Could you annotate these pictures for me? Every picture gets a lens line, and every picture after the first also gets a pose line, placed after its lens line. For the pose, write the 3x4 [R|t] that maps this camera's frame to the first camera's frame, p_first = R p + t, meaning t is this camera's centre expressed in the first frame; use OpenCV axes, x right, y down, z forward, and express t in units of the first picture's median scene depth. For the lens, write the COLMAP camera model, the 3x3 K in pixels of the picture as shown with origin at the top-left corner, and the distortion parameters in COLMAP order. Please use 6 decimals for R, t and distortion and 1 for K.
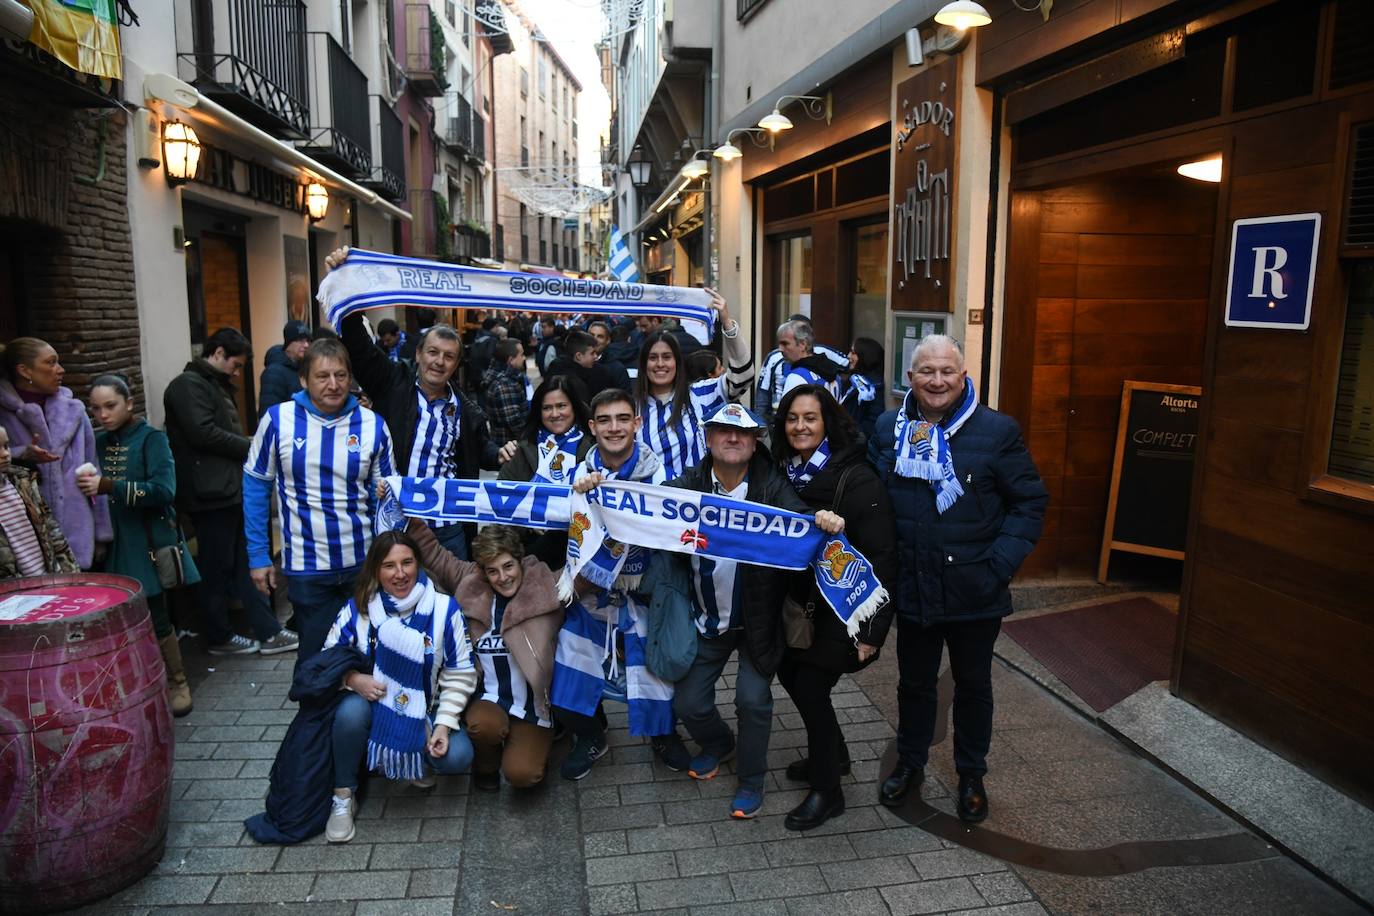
lens RADIAL K [[934.6, 0, 665.0], [0, 934.6, 458.3], [0, 0, 1]] dist [-0.109940, 0.049438]
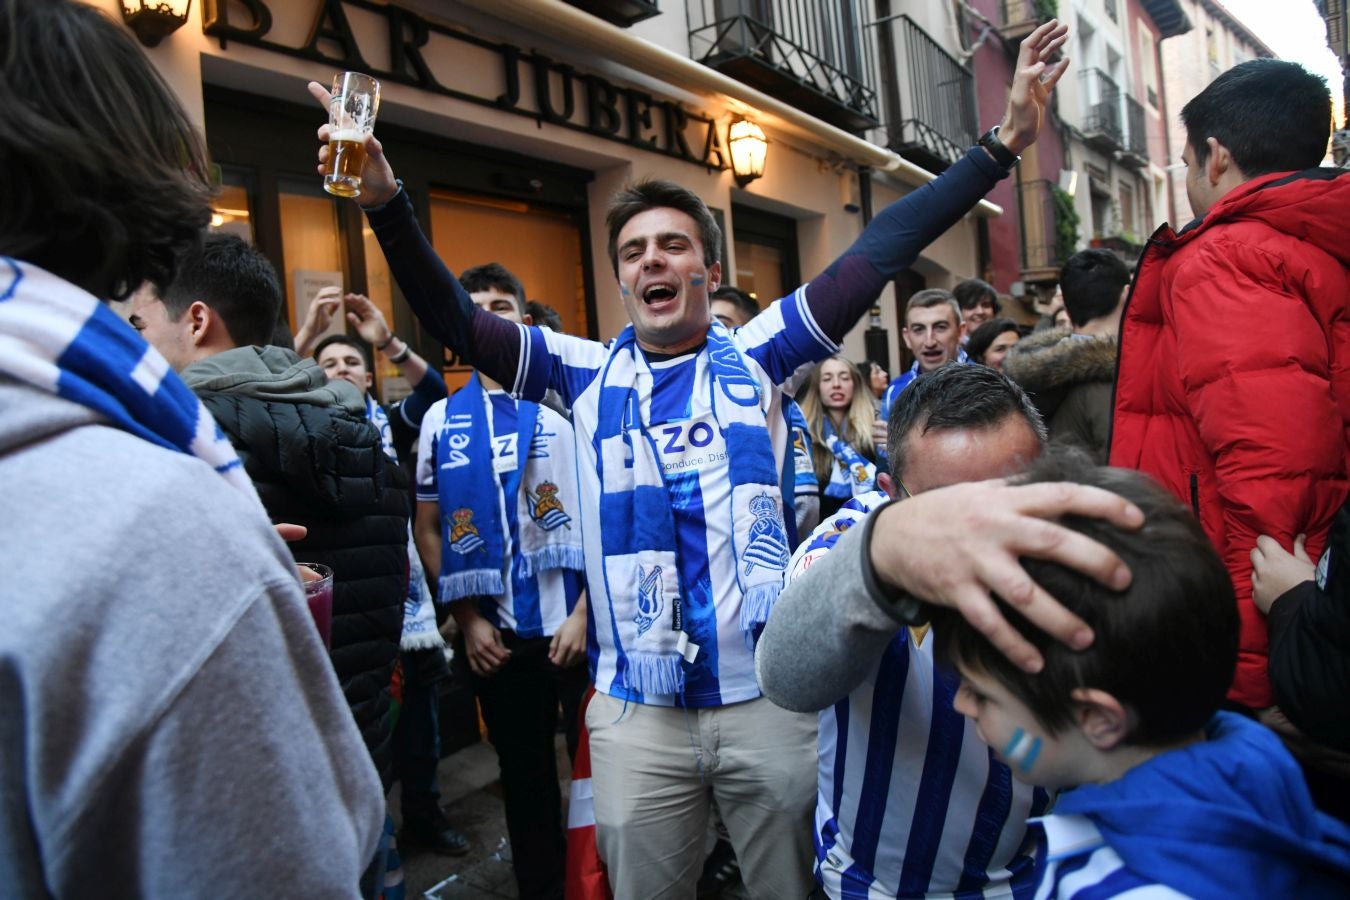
lens RADIAL K [[918.3, 0, 653.4], [0, 918.3, 450.3], [0, 0, 1]] dist [-0.109940, 0.049438]
pose [[0.737740, -0.026590, -0.674561, -0.017837], [-0.030899, 0.996847, -0.073087, -0.027968], [0.674377, 0.074763, 0.734592, 0.436617]]
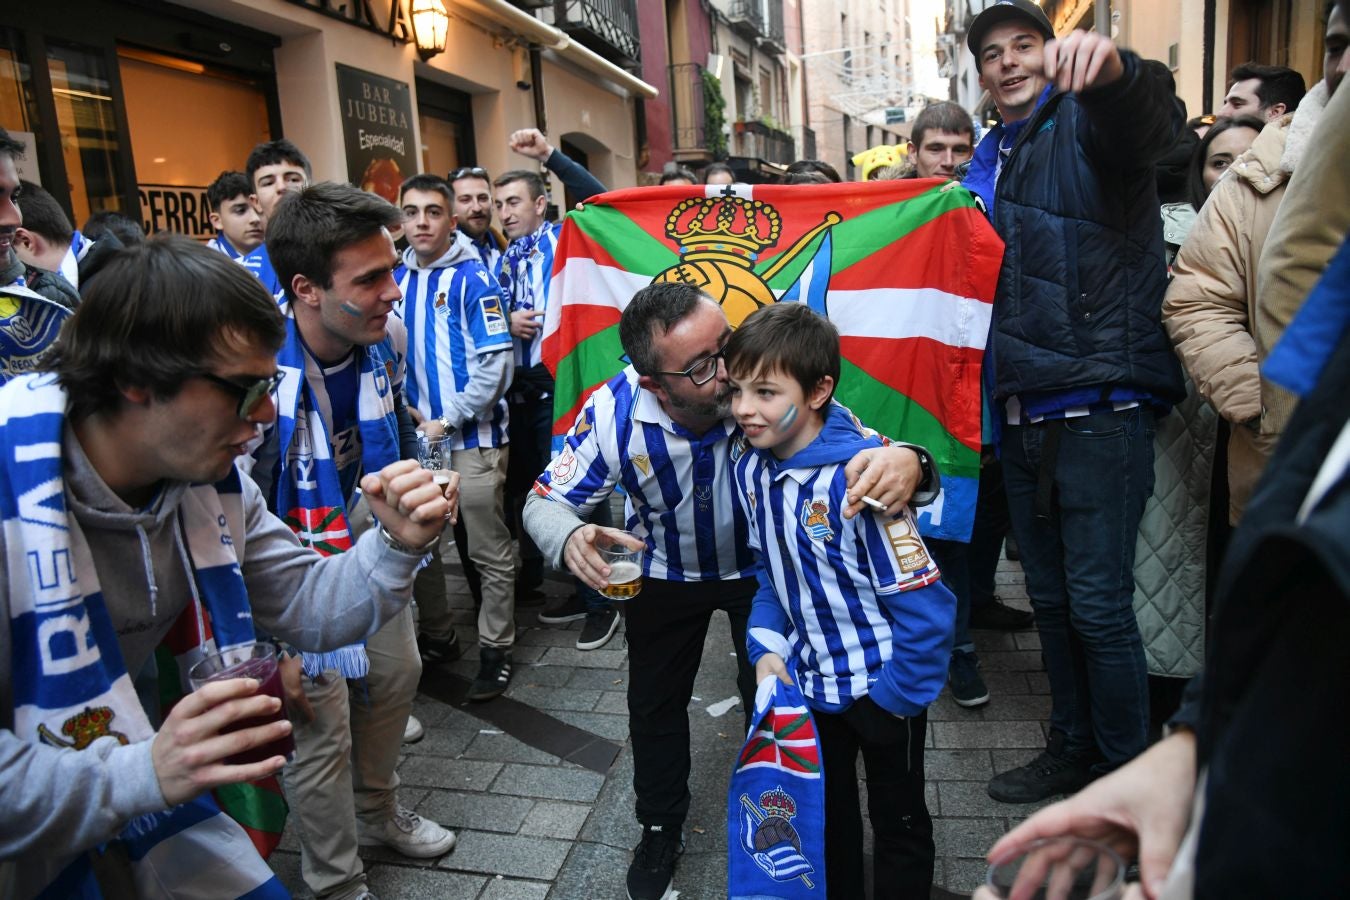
lens RADIAL K [[953.1, 0, 636.9], [0, 953.1, 451.2], [0, 0, 1]] dist [-0.102217, 0.061705]
pose [[0.926073, 0.003720, -0.377326, -0.007375], [0.015469, 0.998736, 0.047814, -0.015123], [0.377027, -0.050116, 0.924845, 0.375448]]
